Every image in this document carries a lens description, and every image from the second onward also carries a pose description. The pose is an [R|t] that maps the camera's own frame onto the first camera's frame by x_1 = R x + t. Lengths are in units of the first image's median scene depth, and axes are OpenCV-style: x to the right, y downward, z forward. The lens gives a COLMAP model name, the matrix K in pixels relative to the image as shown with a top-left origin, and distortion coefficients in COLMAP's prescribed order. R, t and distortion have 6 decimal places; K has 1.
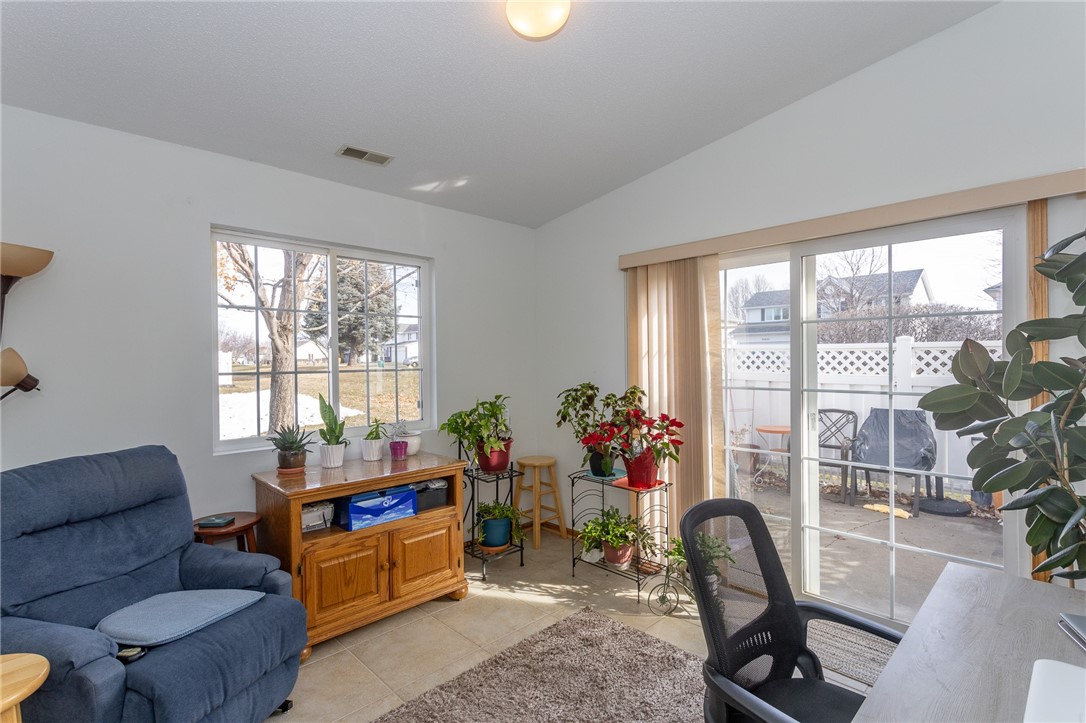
lens RADIAL K [[525.2, 0, 543.0], [0, 525.2, 359.7], [0, 0, 1]] dist [0.005581, 0.003033]
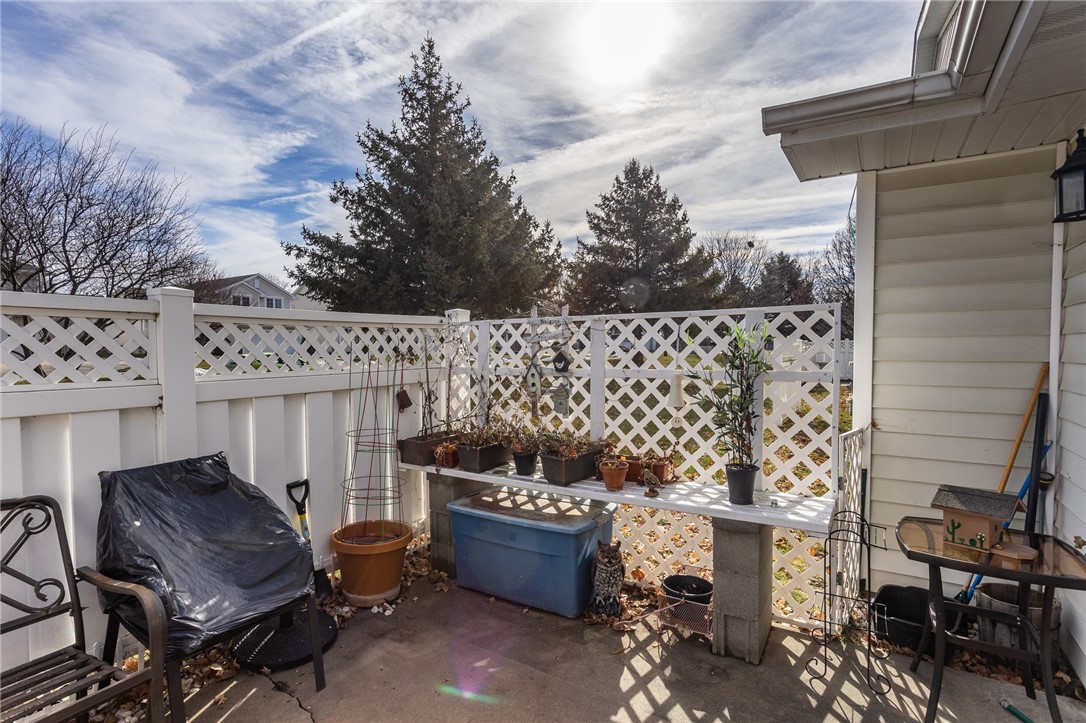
lens RADIAL K [[537.3, 0, 544.3], [0, 537.3, 361.8], [0, 0, 1]] dist [-0.006690, 0.003042]
pose [[-0.244642, -0.020343, 0.969400, 0.198846], [0.009432, 0.999683, 0.023359, 0.008854], [-0.969568, 0.014858, -0.244372, 0.830080]]
